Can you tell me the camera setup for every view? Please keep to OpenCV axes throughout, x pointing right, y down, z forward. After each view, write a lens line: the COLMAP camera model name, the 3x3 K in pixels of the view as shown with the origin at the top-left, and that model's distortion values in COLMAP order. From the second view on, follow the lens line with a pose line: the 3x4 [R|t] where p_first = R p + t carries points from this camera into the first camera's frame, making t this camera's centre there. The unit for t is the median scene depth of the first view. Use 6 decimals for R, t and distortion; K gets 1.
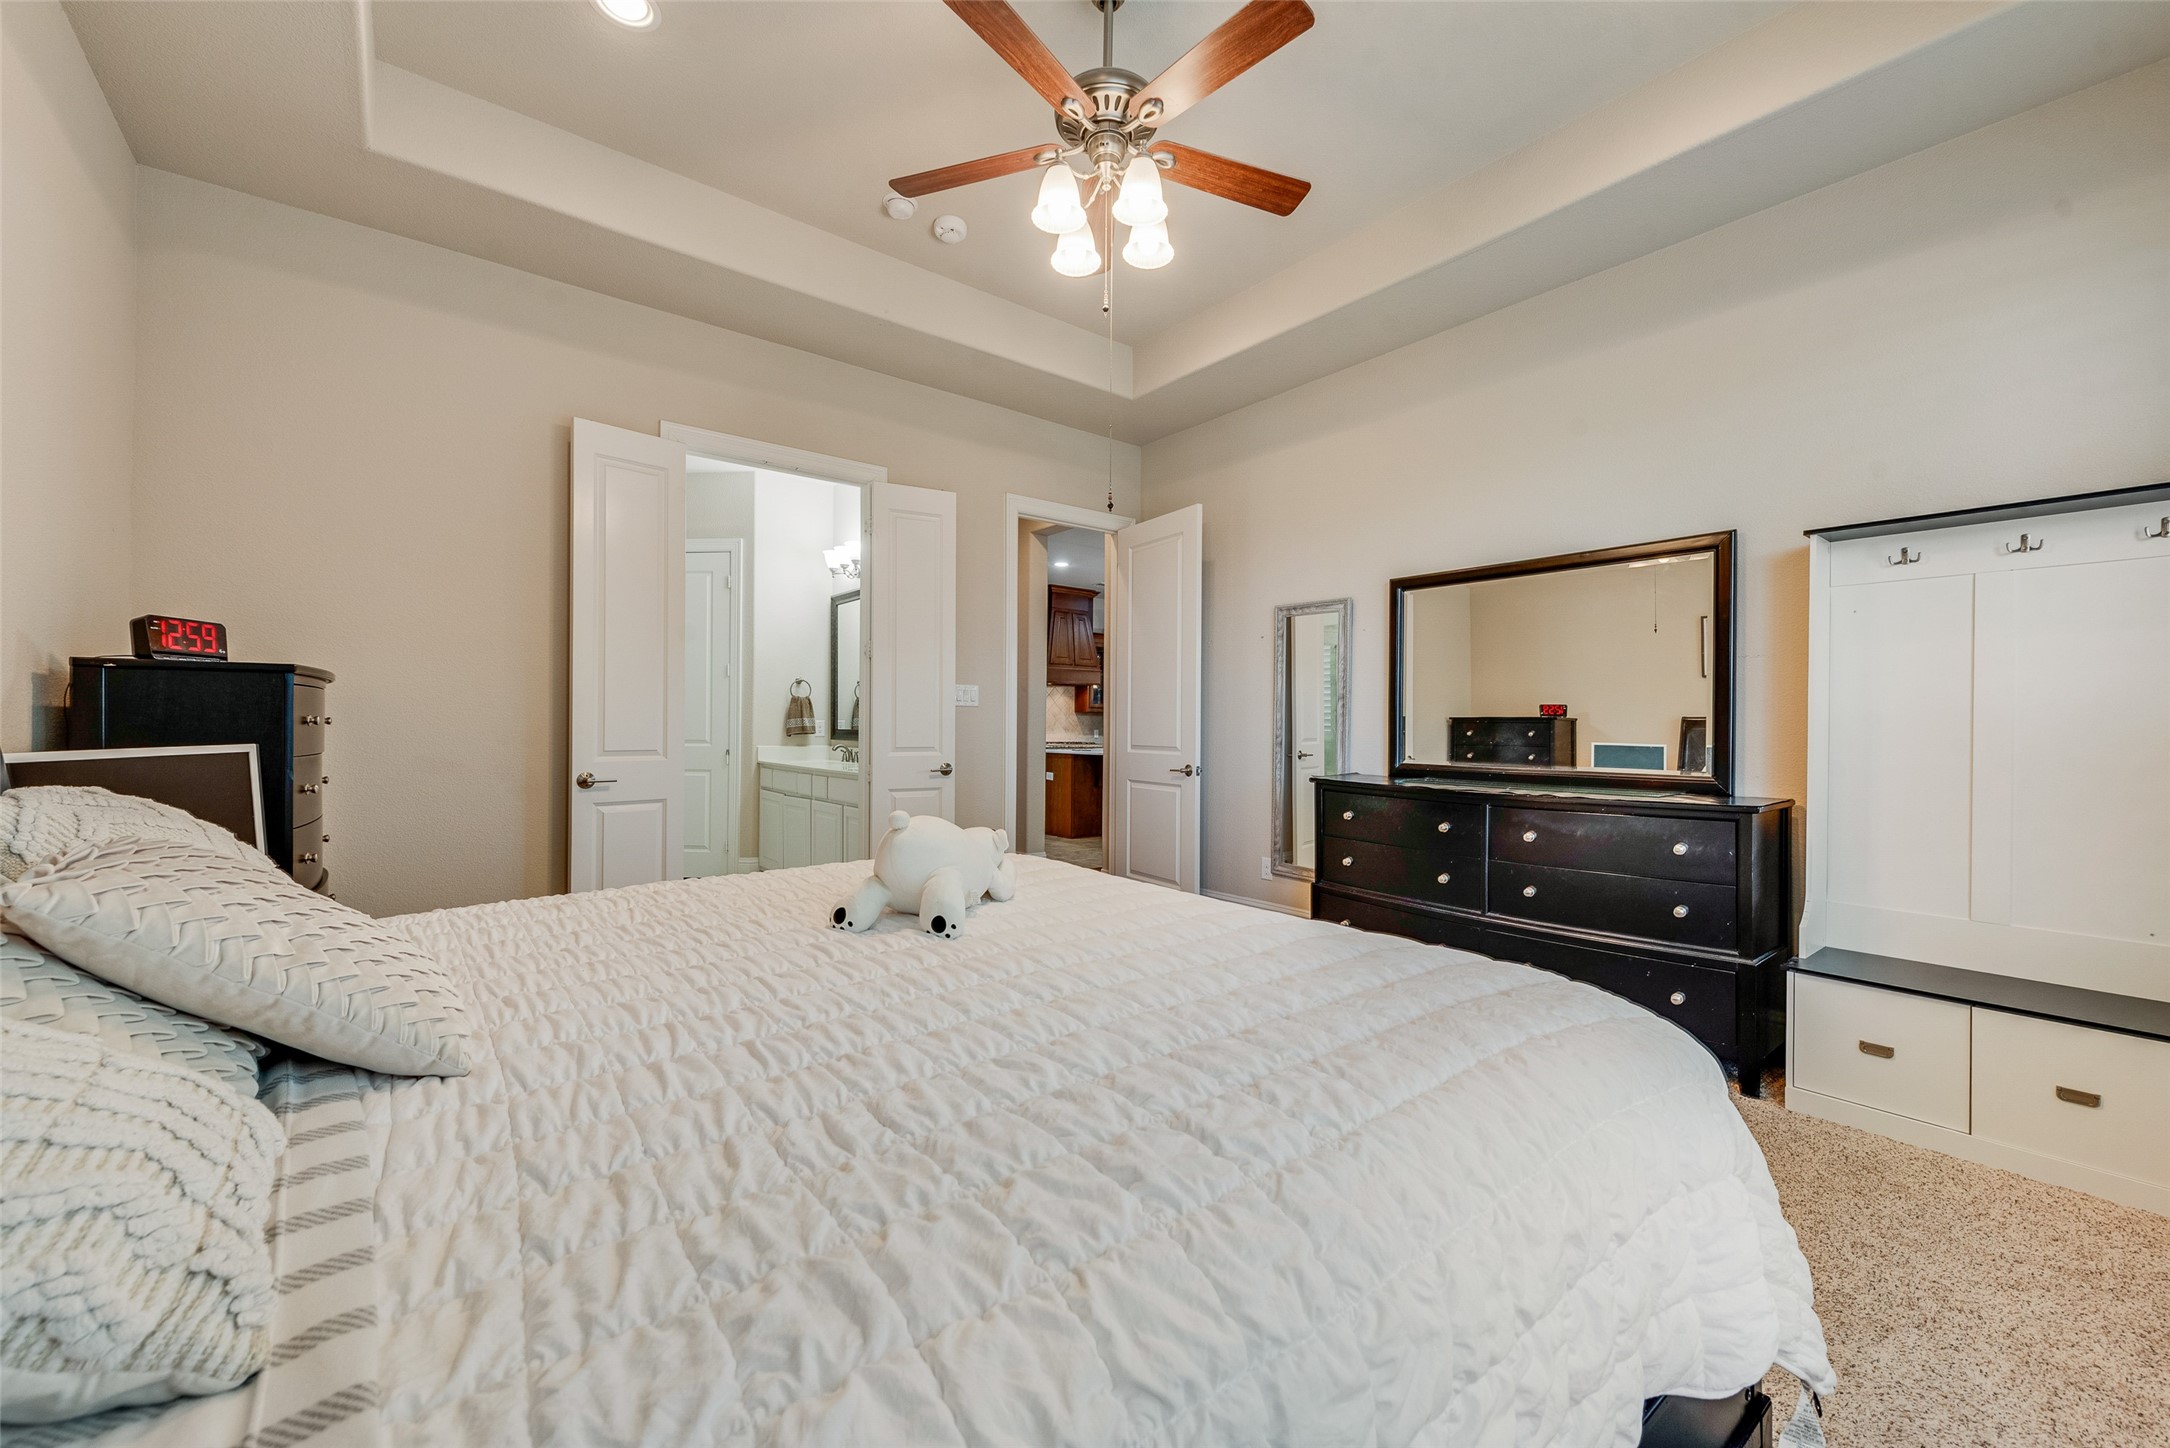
lens RADIAL K [[852.2, 0, 1072.6], [0, 852.2, 734.1], [0, 0, 1]] dist [0.007312, -0.000592]
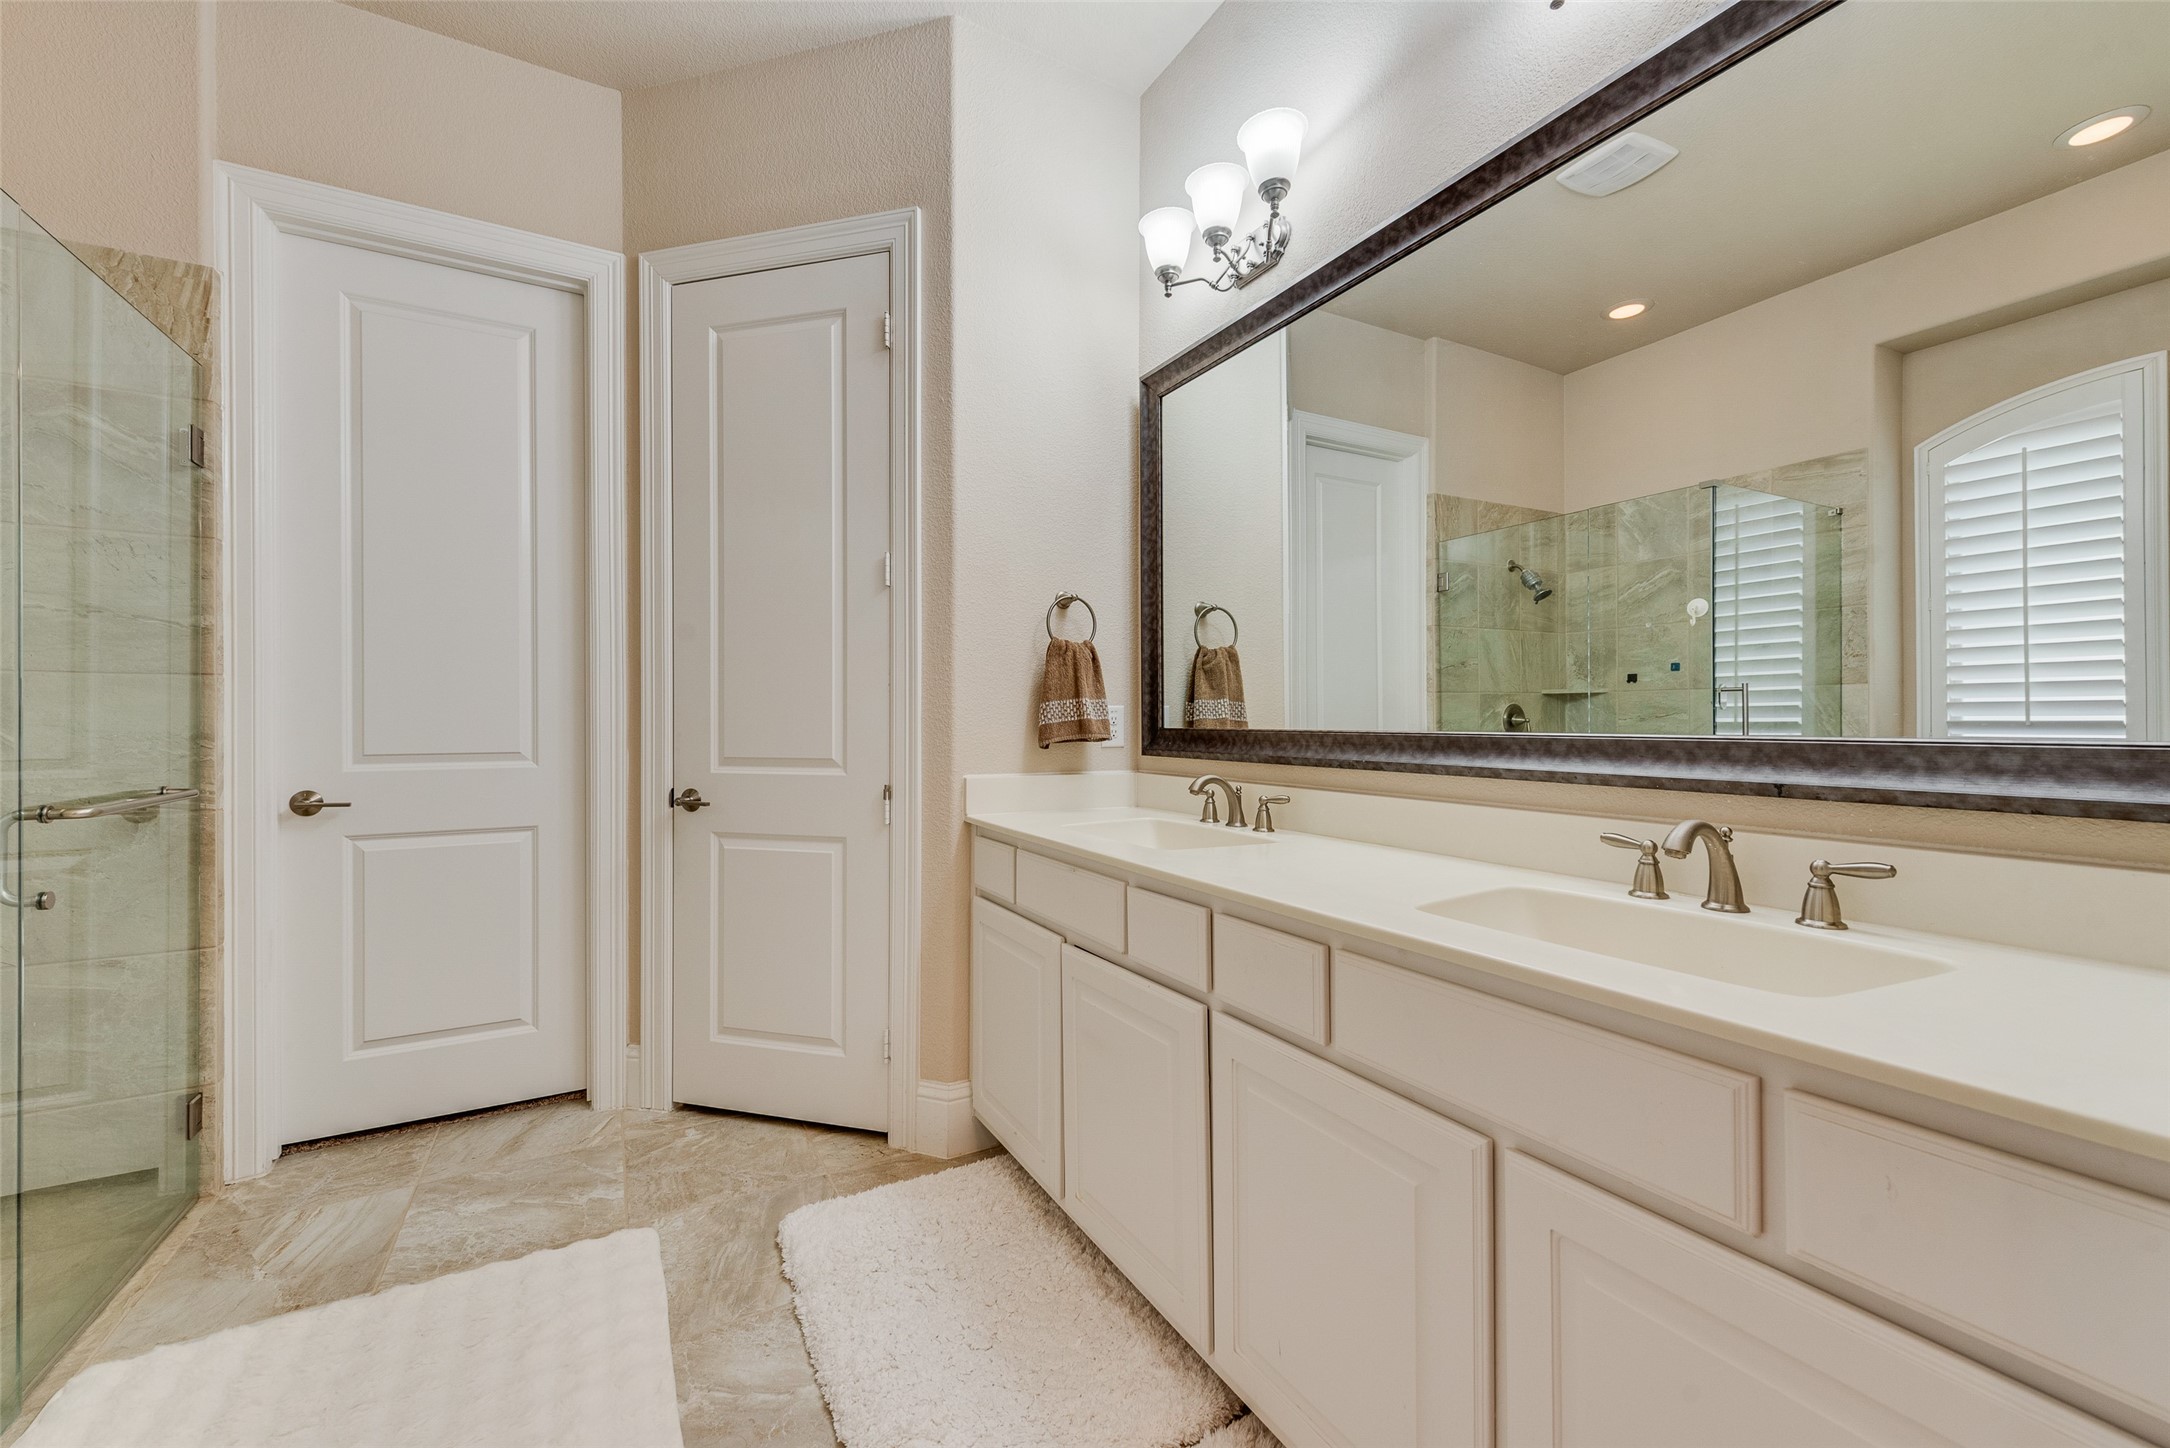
lens RADIAL K [[853.4, 0, 1080.3], [0, 853.4, 729.7], [0, 0, 1]] dist [0.010802, -0.000550]
pose [[0.986174, -0.009281, -0.165453, -0.255180], [0.009657, 0.999952, 0.001467, -0.005773], [0.165431, -0.003044, 0.986217, 0.636233]]
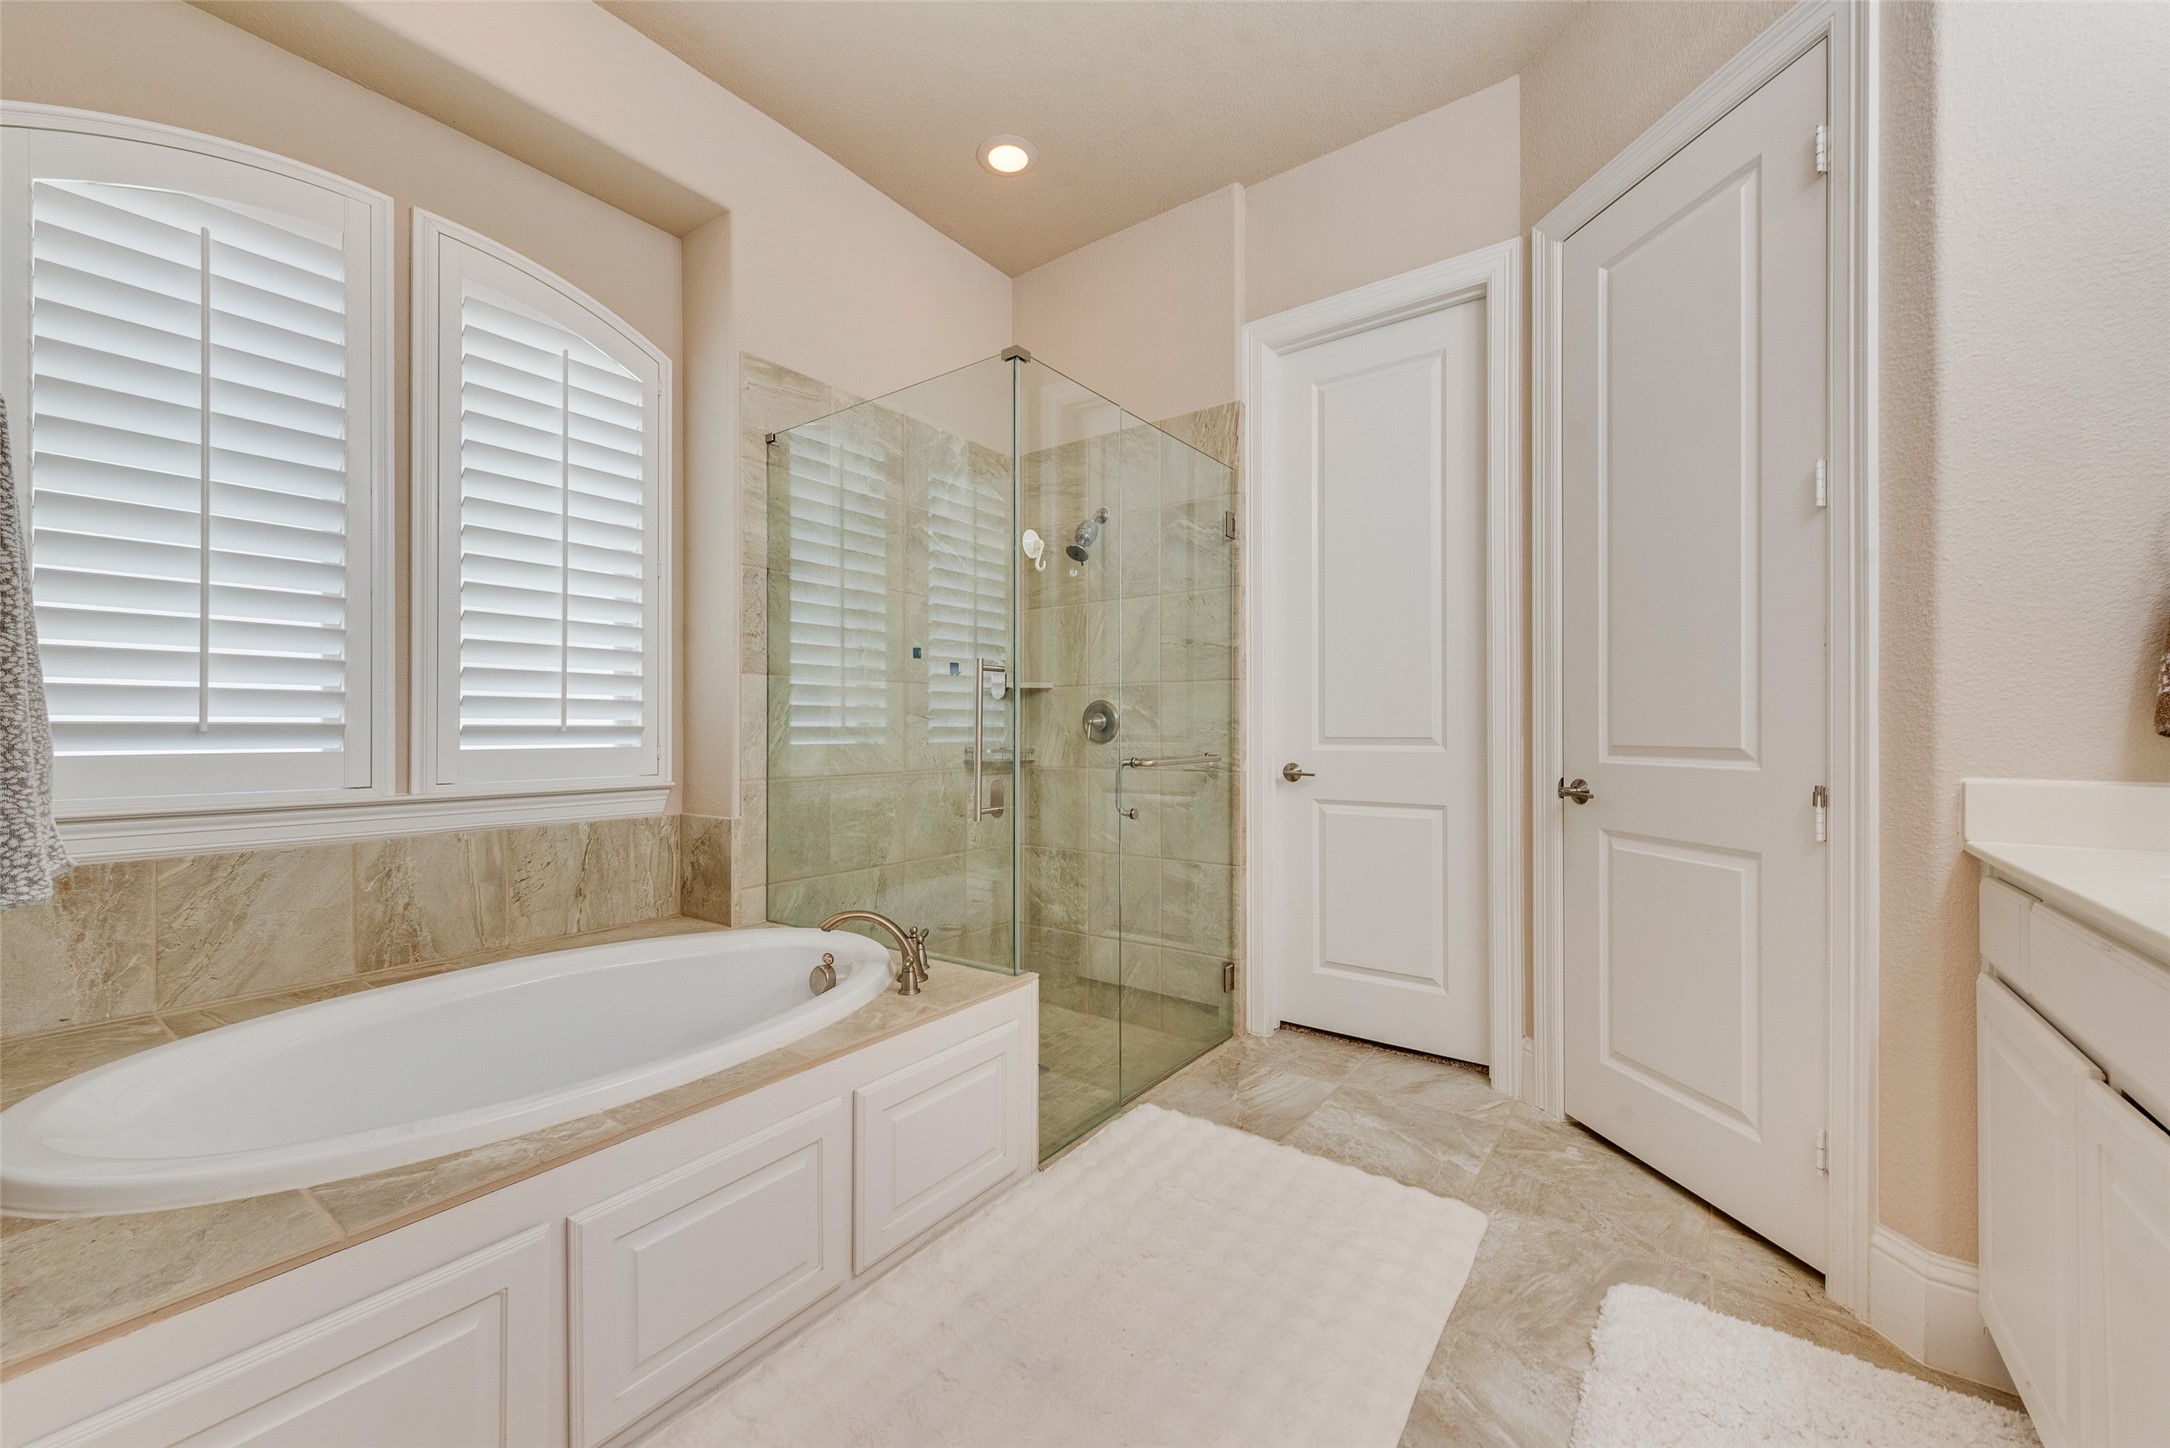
lens RADIAL K [[852.2, 0, 1072.6], [0, 852.2, 734.1], [0, 0, 1]] dist [0.007312, -0.000592]
pose [[0.253945, -0.004439, -0.967208, -0.202569], [-0.002895, 0.999982, -0.005349, 0.003521], [0.967214, 0.004158, 0.253928, 0.694315]]
